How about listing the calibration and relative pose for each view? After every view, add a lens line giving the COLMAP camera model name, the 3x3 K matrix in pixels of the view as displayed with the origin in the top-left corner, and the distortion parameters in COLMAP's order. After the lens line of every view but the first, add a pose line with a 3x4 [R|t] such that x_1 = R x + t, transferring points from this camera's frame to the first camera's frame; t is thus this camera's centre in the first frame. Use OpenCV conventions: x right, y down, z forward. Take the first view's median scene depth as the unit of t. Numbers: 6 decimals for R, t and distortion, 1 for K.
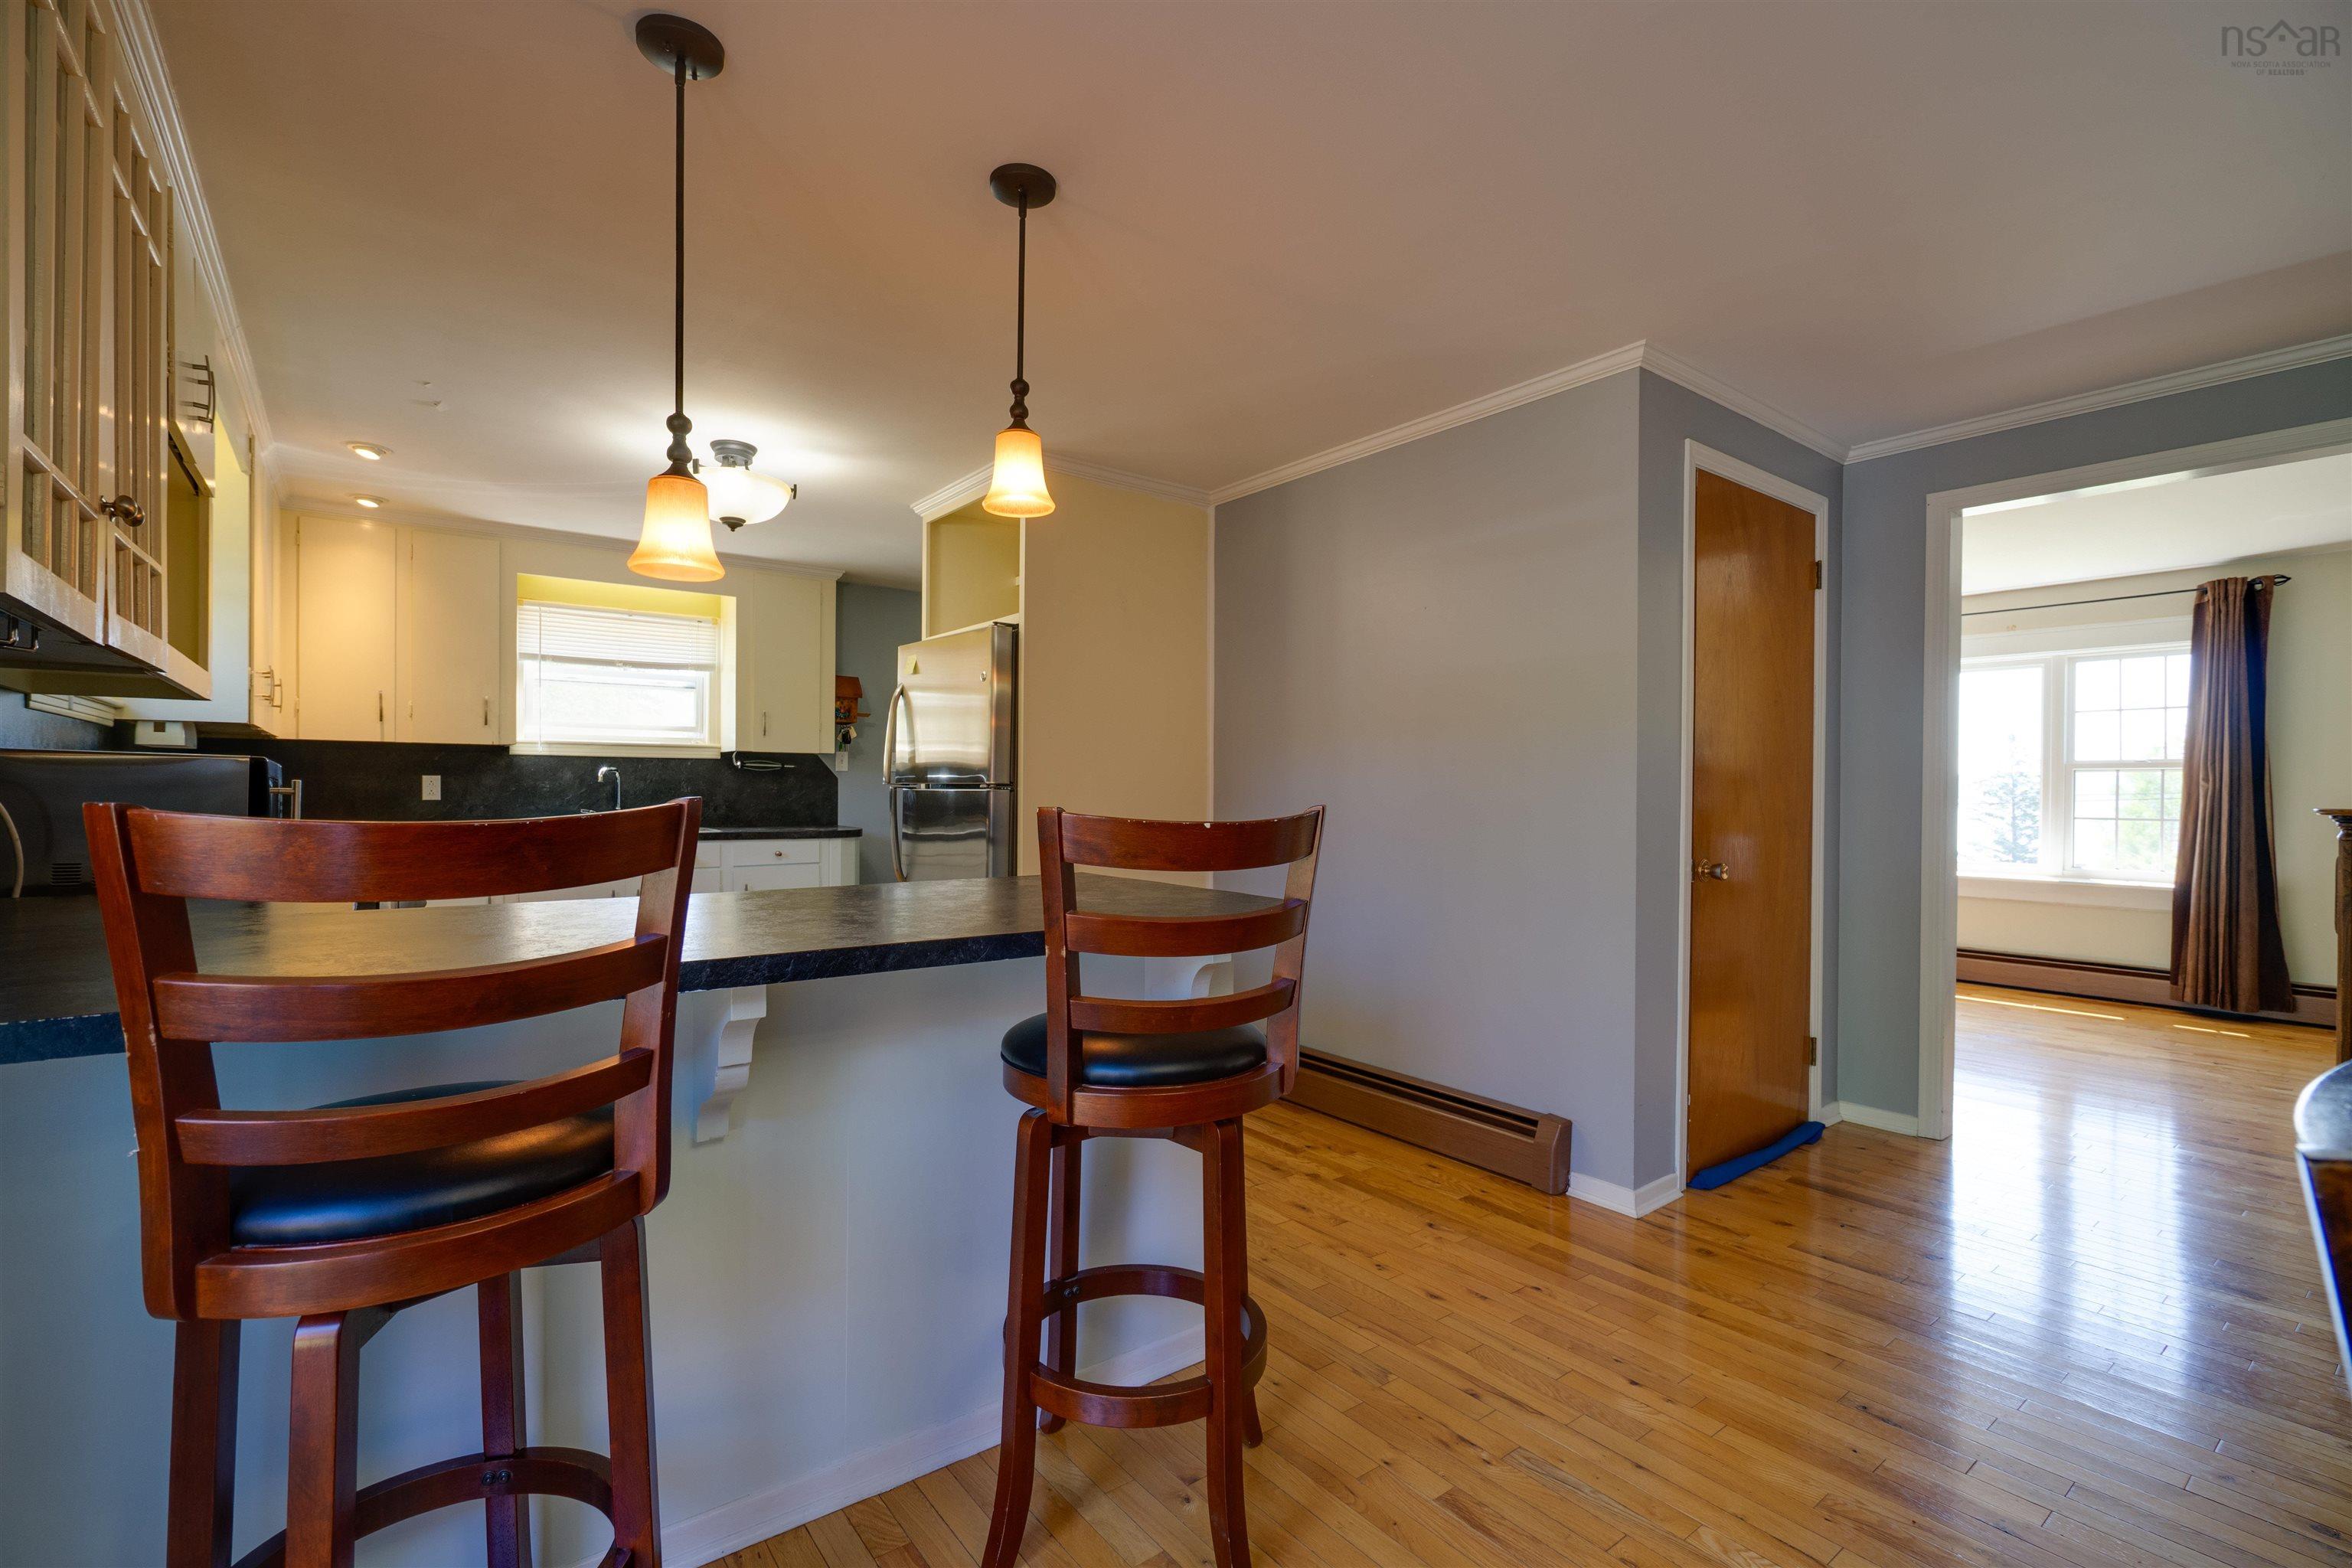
lens RADIAL K [[1080.0, 0, 1176.8], [0, 1080.0, 799.2], [0, 0, 1]] dist [-0.006209, -0.000125]
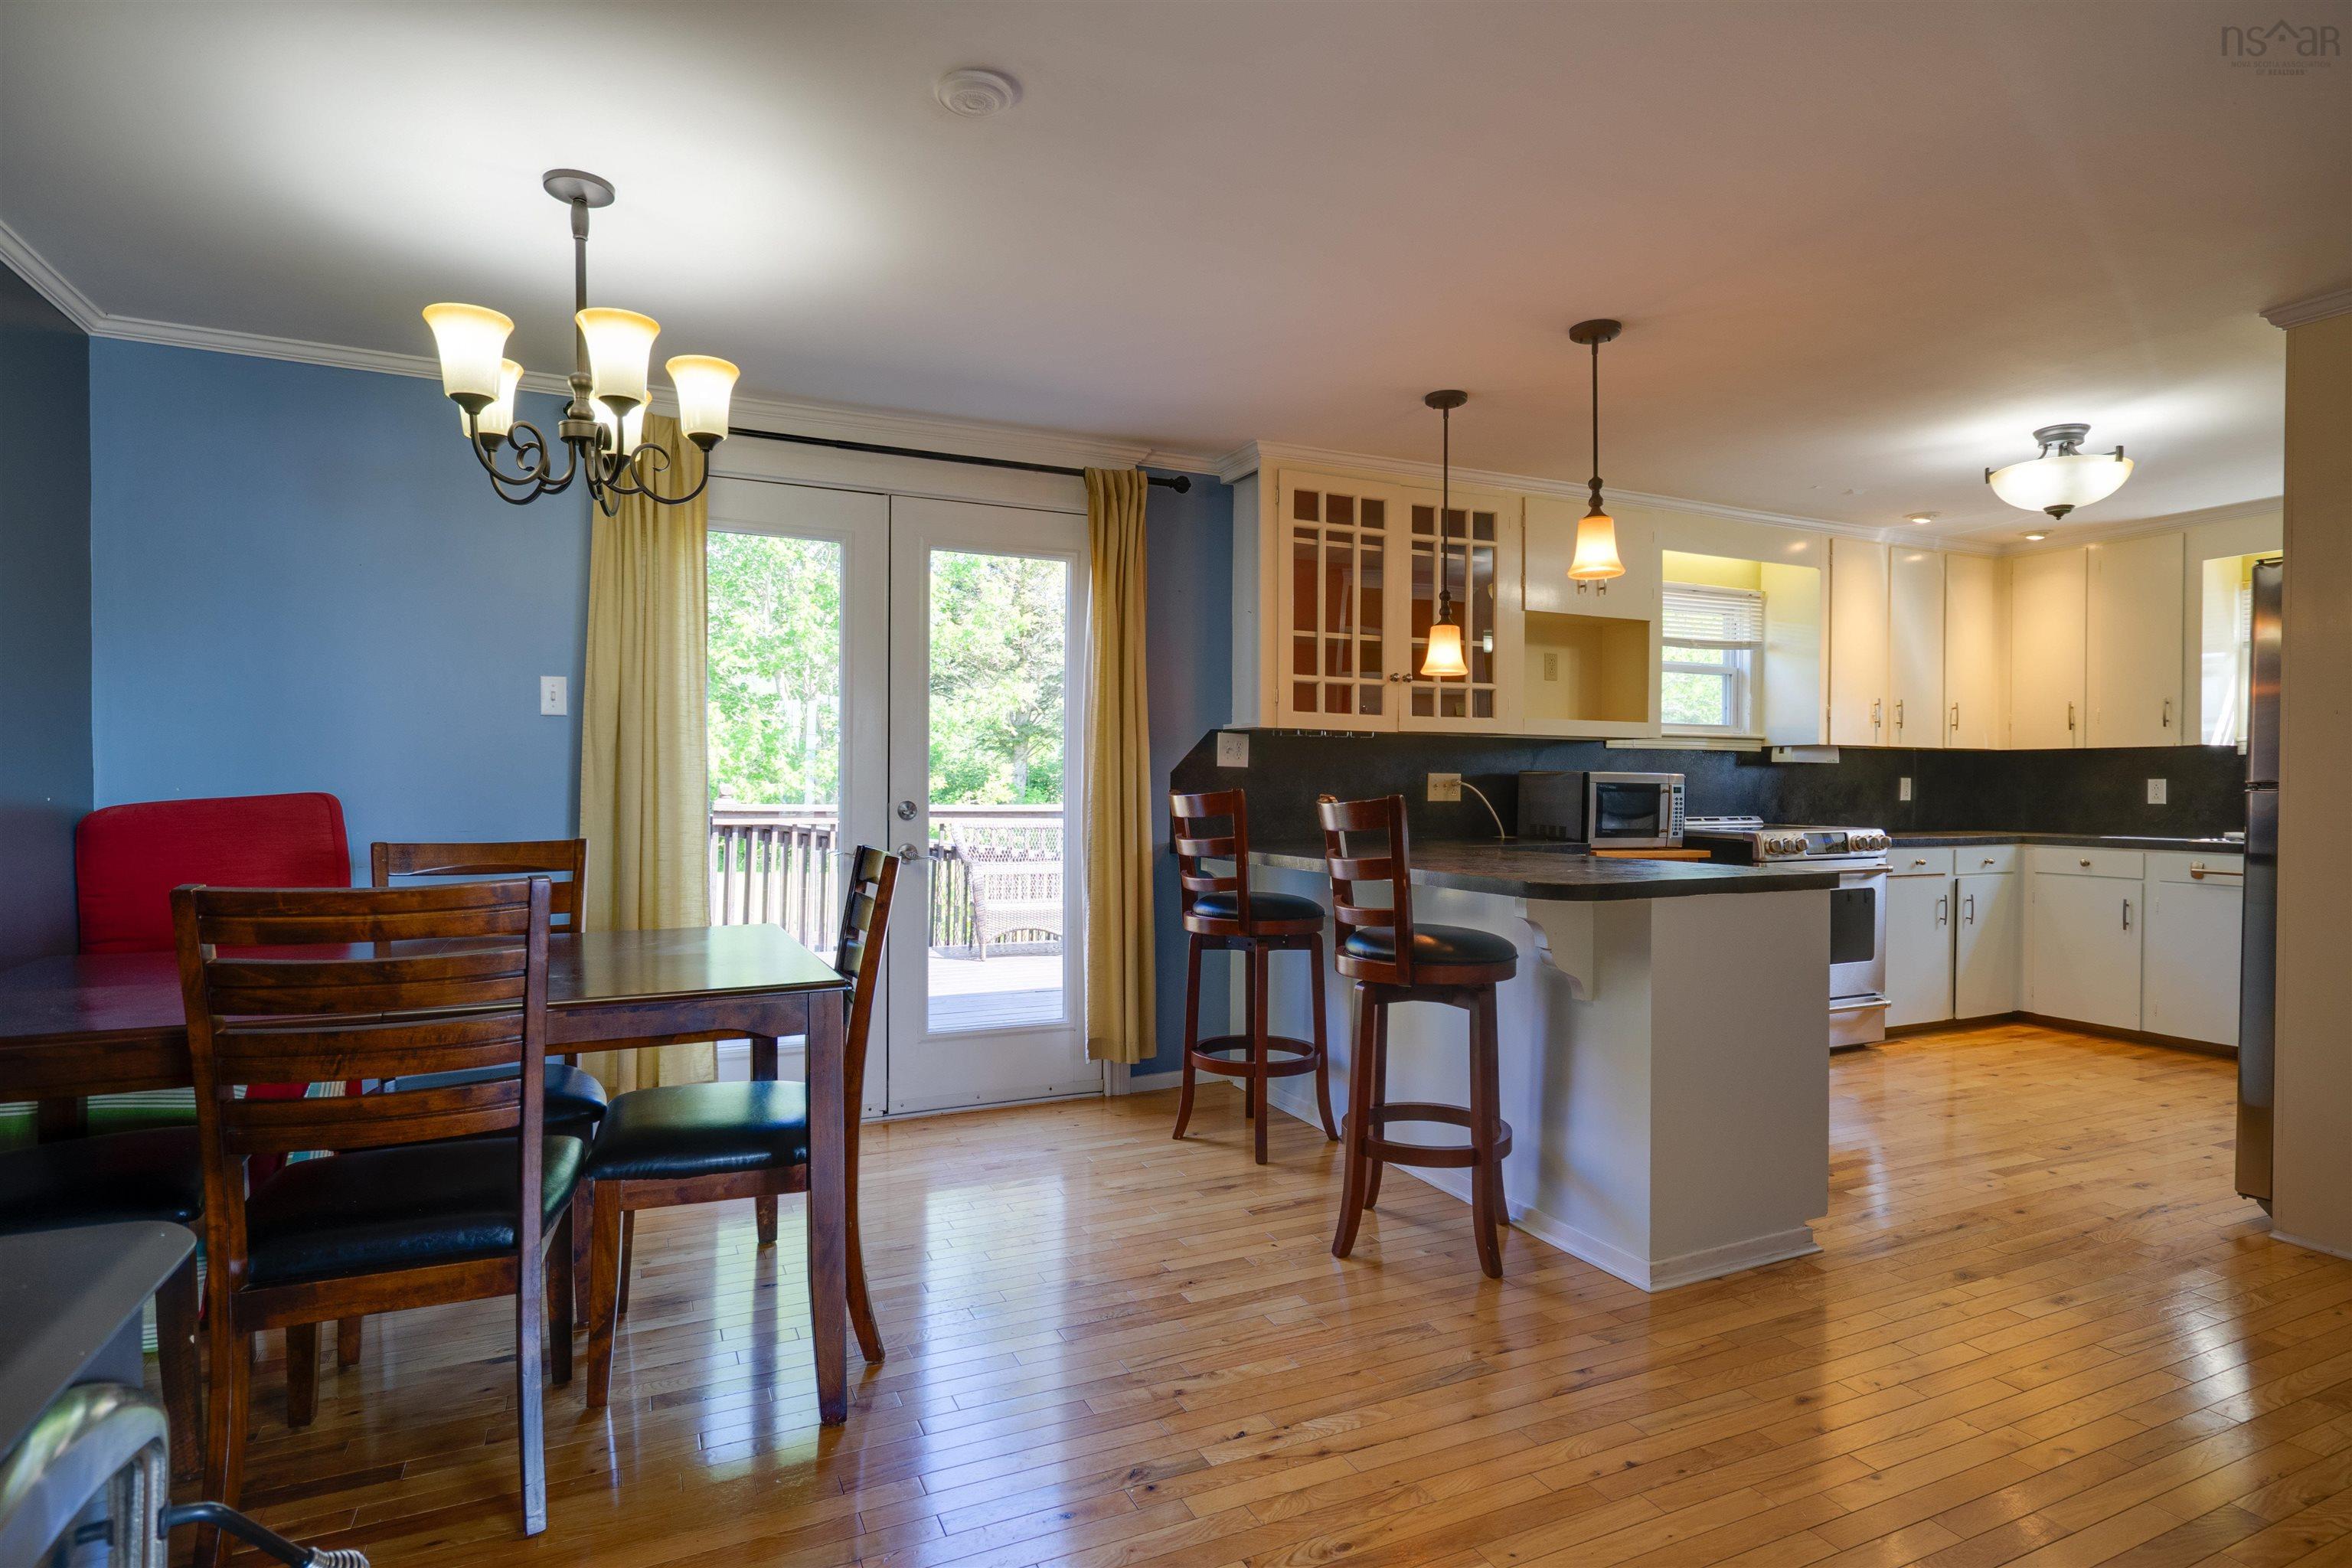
lens RADIAL K [[1203.4, 0, 1173.3], [0, 1203.4, 791.2], [0, 0, 1]] dist [0.001964, 0.001286]
pose [[-0.203869, -0.004034, -0.978990, 0.633189], [-0.013274, 0.999911, -0.001356, 0.002604], [0.978908, 0.012718, -0.203904, 0.361264]]
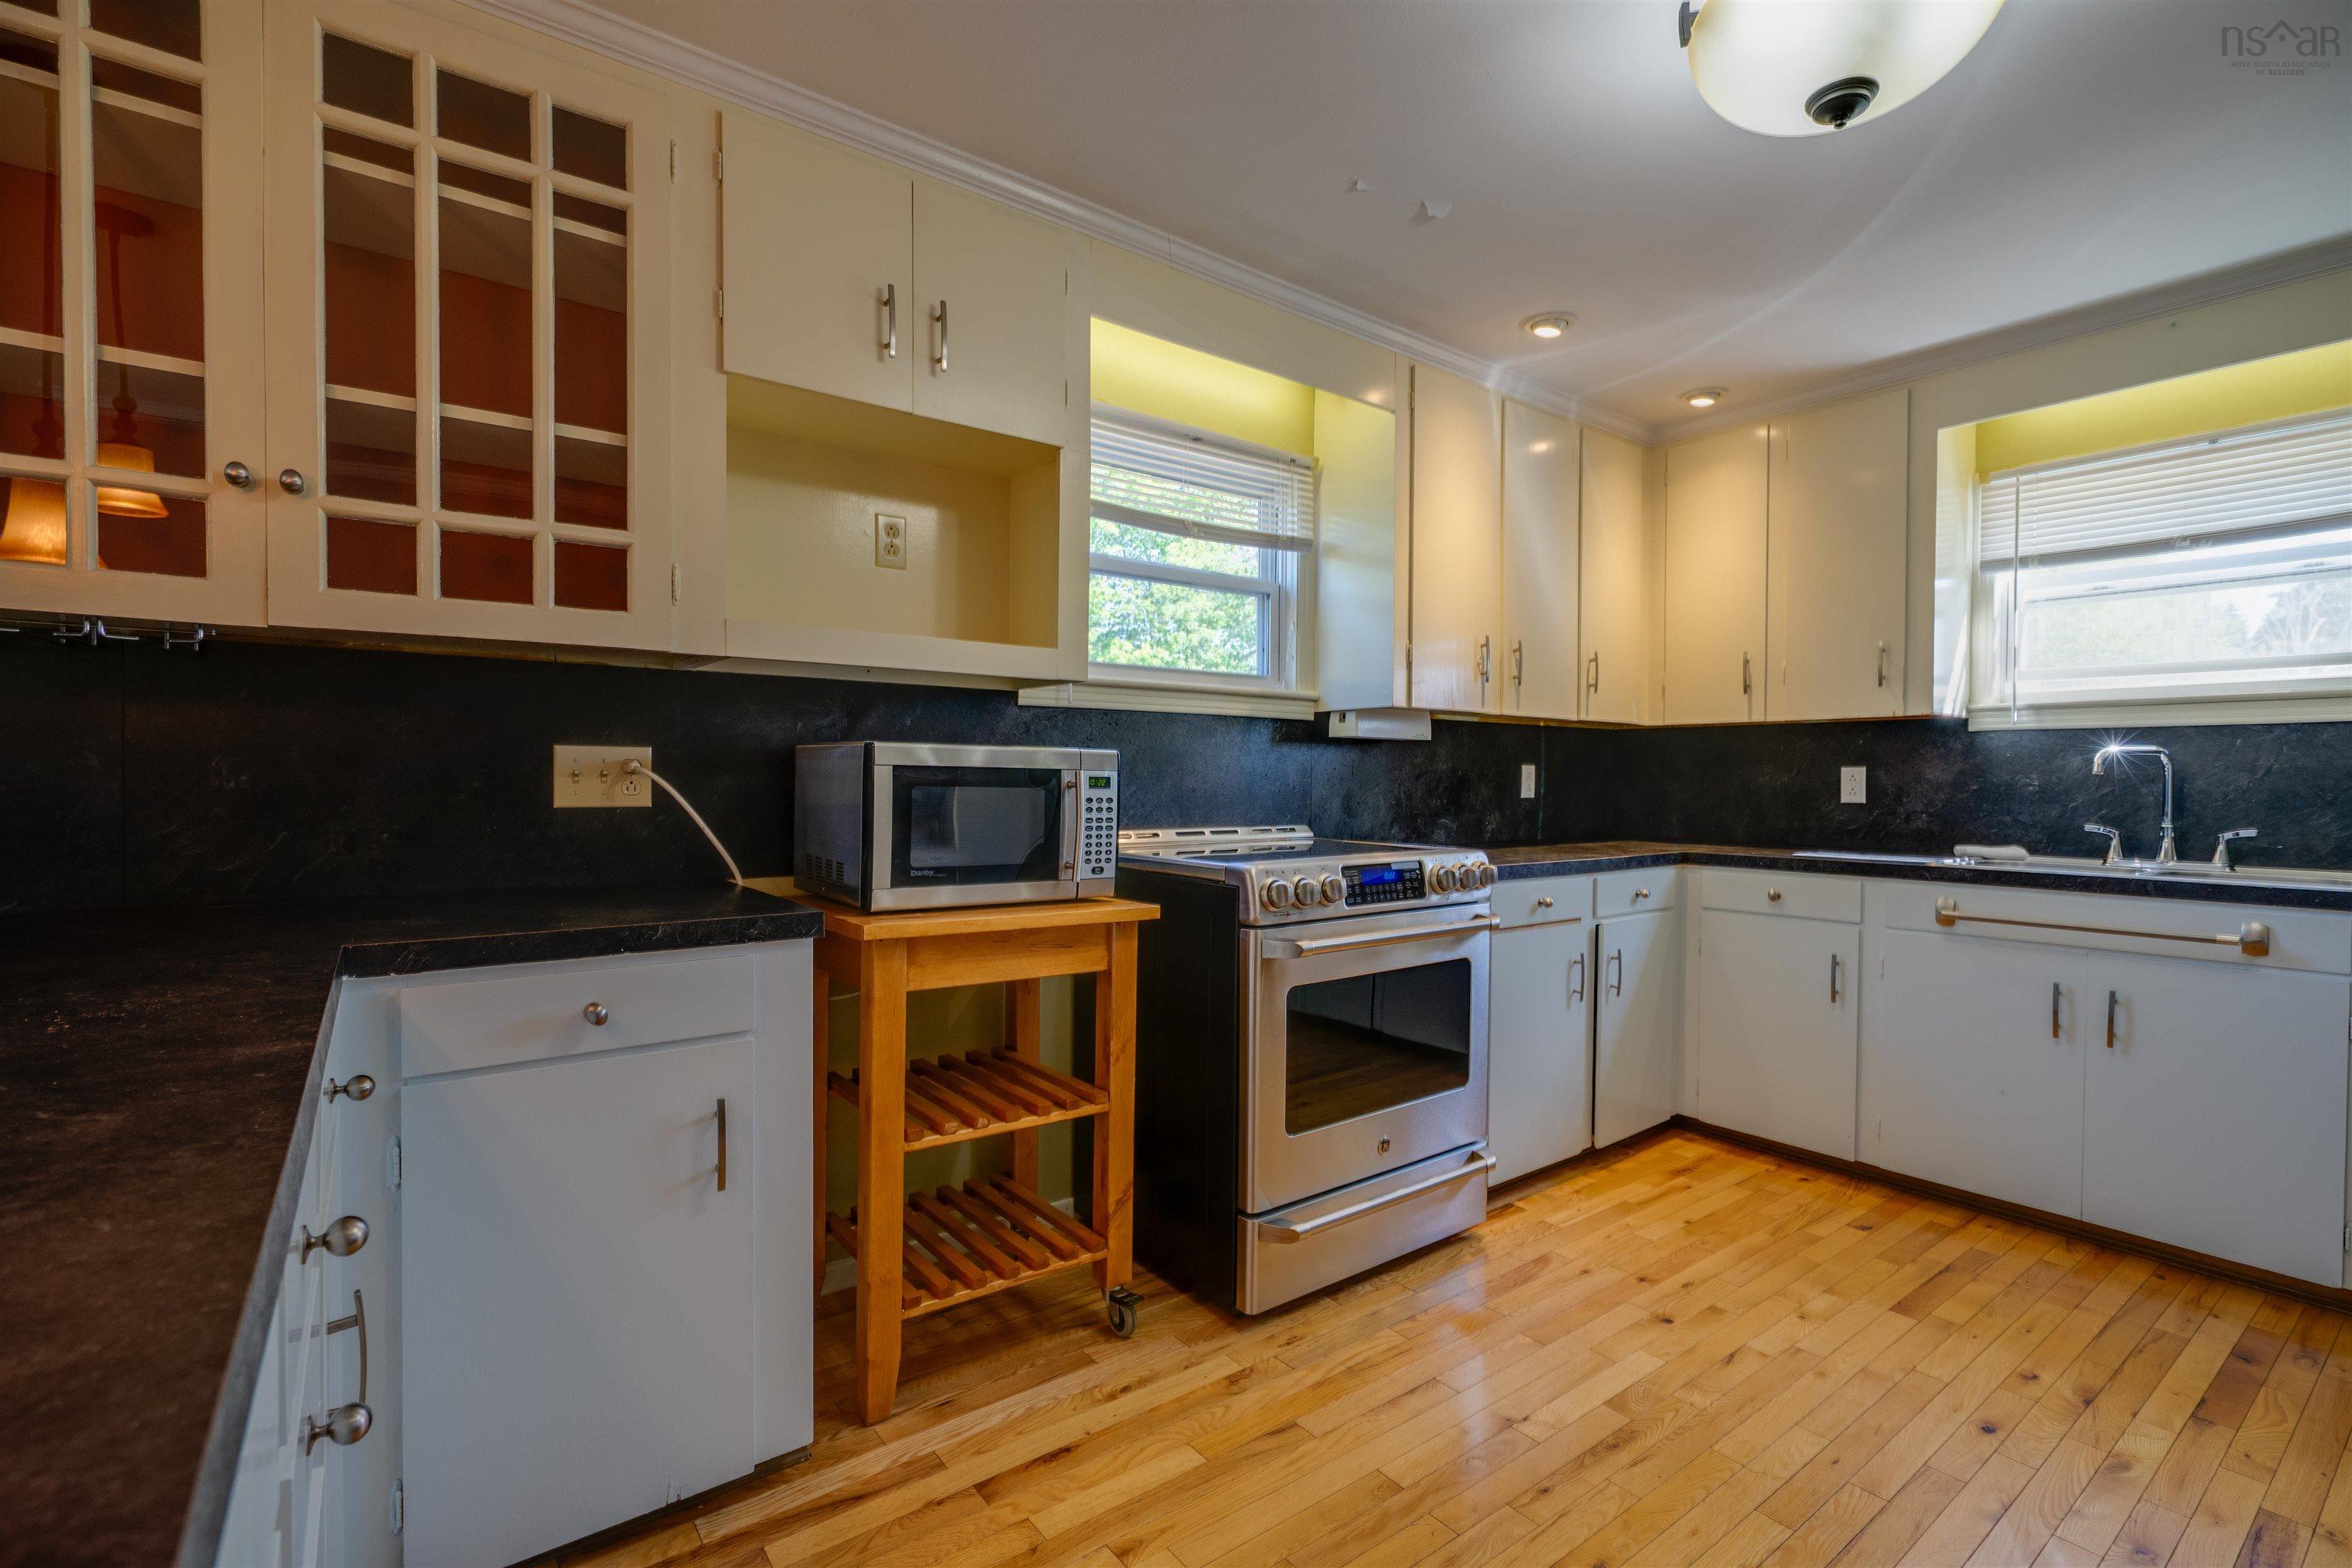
lens RADIAL K [[1053.1, 0, 1181.1], [0, 1053.1, 794.8], [0, 0, 1]] dist [-0.008092, 0.002514]
pose [[0.008767, 0.008559, -0.999925, -0.024449], [-0.012912, 0.999881, 0.008446, -0.004647], [0.999878, 0.012837, 0.008876, 0.606365]]
